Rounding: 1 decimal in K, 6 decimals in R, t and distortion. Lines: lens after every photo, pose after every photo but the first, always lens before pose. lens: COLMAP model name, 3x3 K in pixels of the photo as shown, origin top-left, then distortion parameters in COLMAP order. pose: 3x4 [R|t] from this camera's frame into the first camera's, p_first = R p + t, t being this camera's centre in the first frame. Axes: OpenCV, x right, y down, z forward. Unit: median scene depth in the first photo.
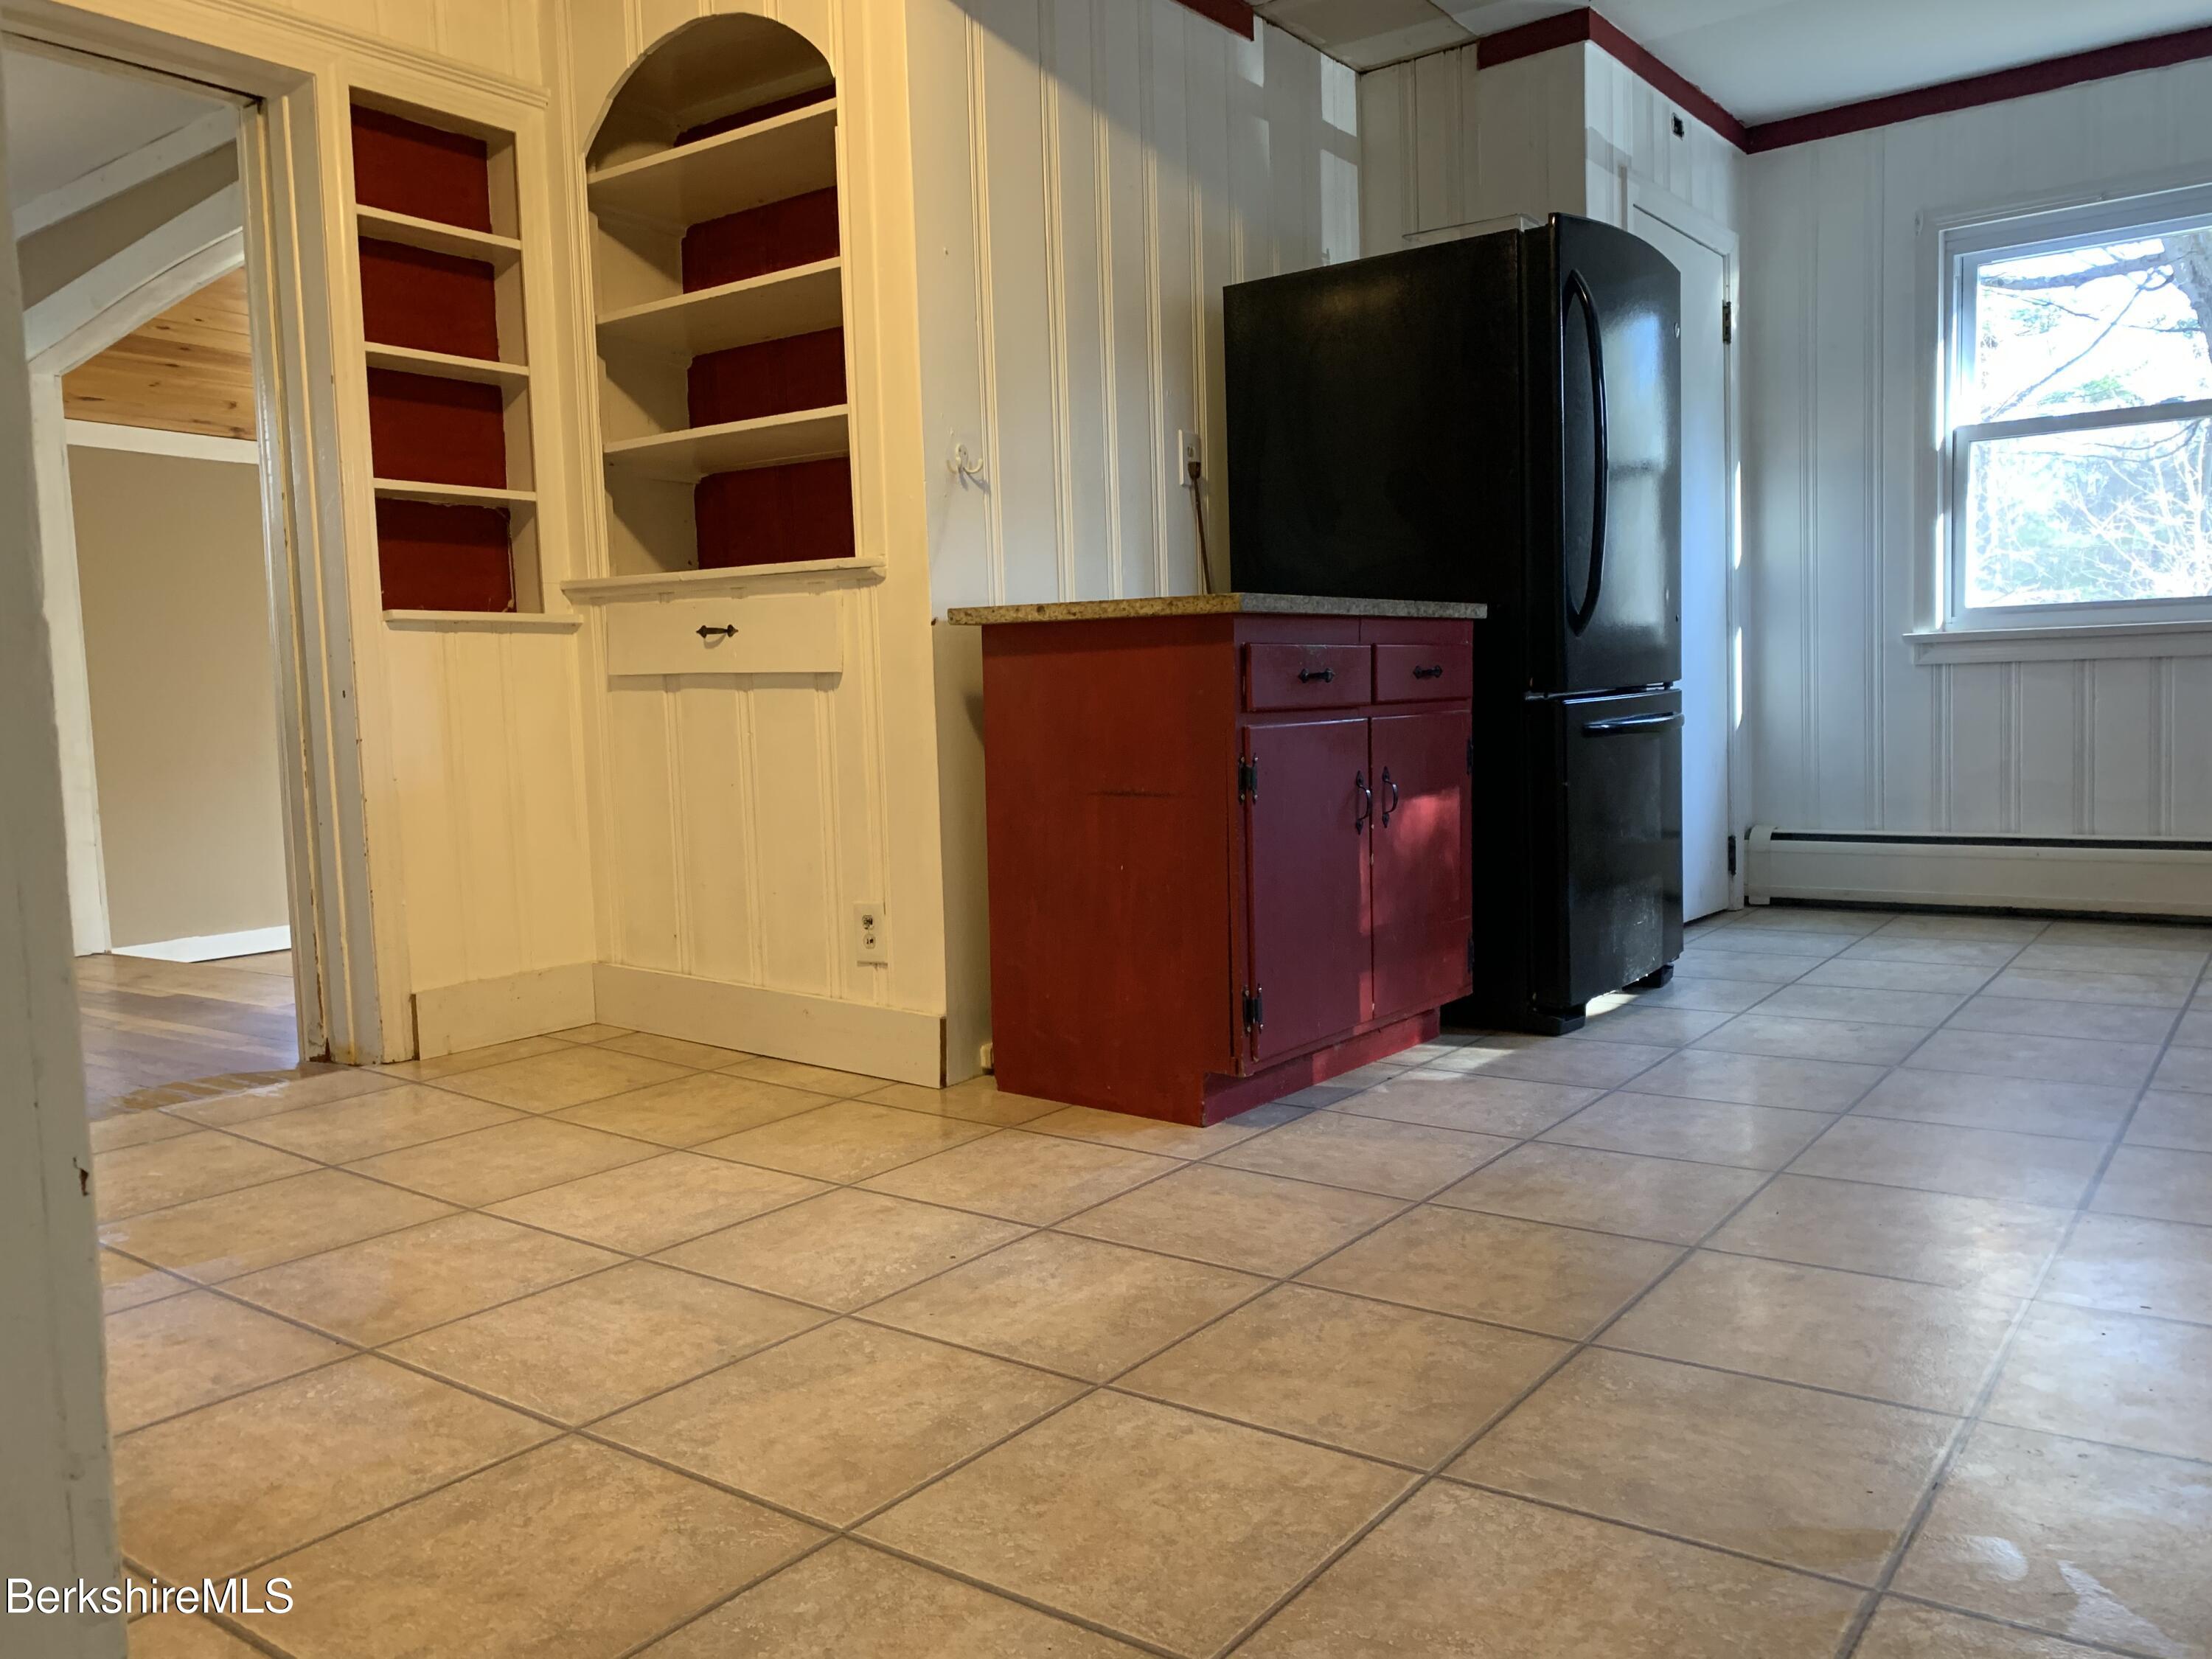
lens RADIAL K [[1717.4, 0, 1106.2], [0, 1717.4, 826.3], [0, 0, 1]] dist [0.066933, -0.030200]
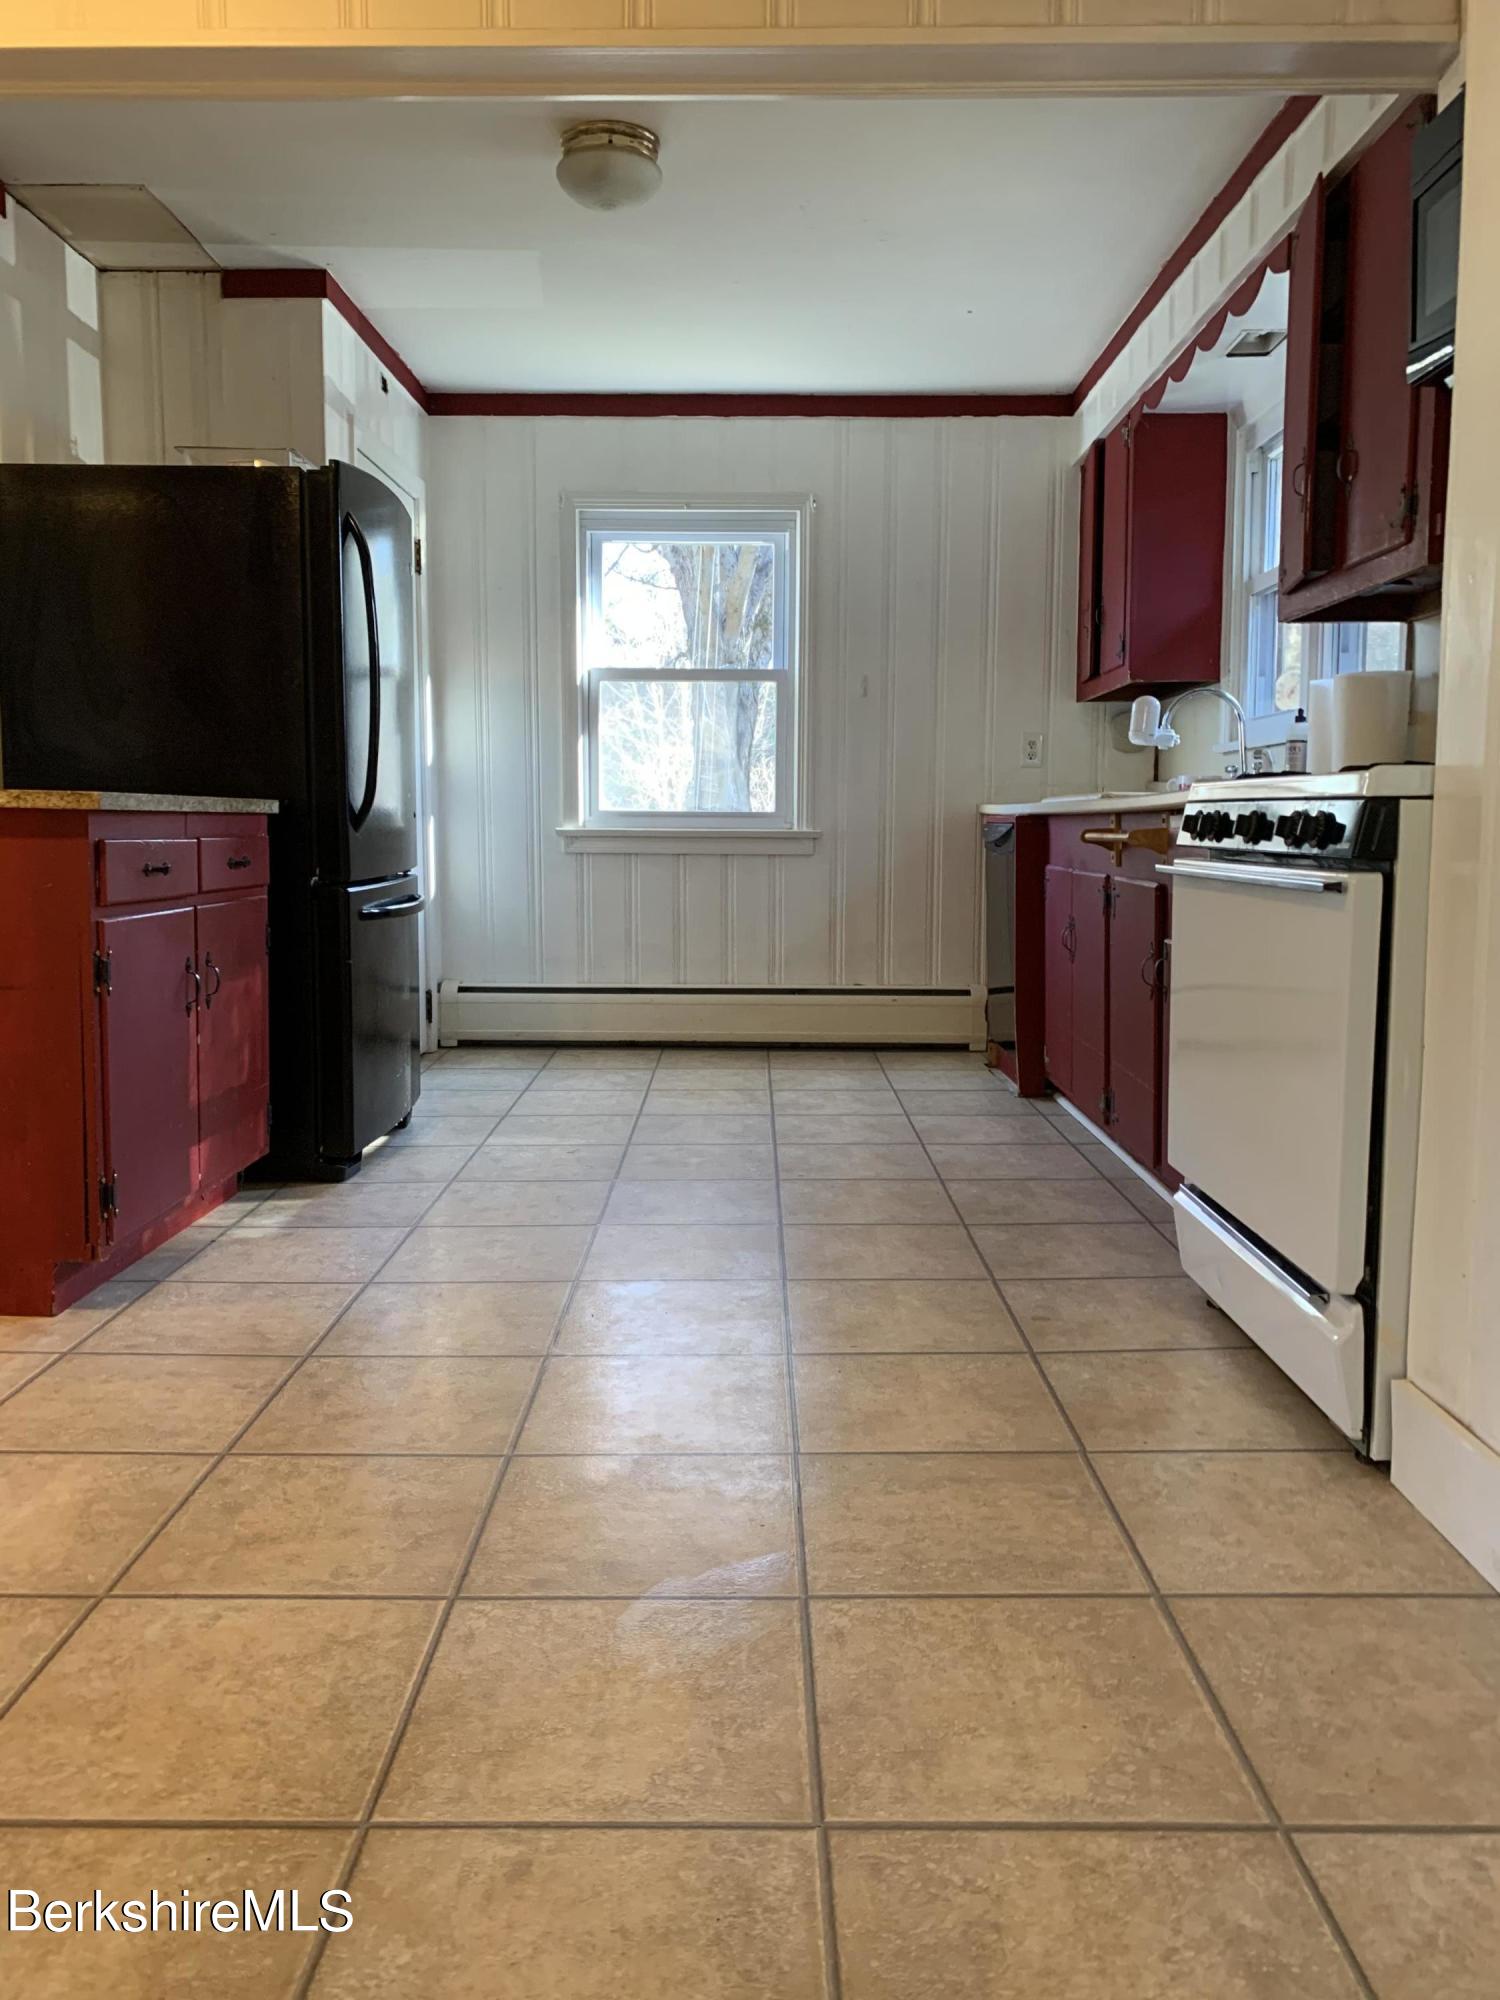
lens RADIAL K [[1552.8, 0, 734.8], [0, 1552.8, 977.0], [0, 0, 1]] dist [0.066933, -0.030200]
pose [[0.821694, -0.022650, 0.569479, -0.135536], [0.017044, 0.999740, 0.015170, -0.030938], [-0.569674, -0.002759, 0.821866, 0.013381]]
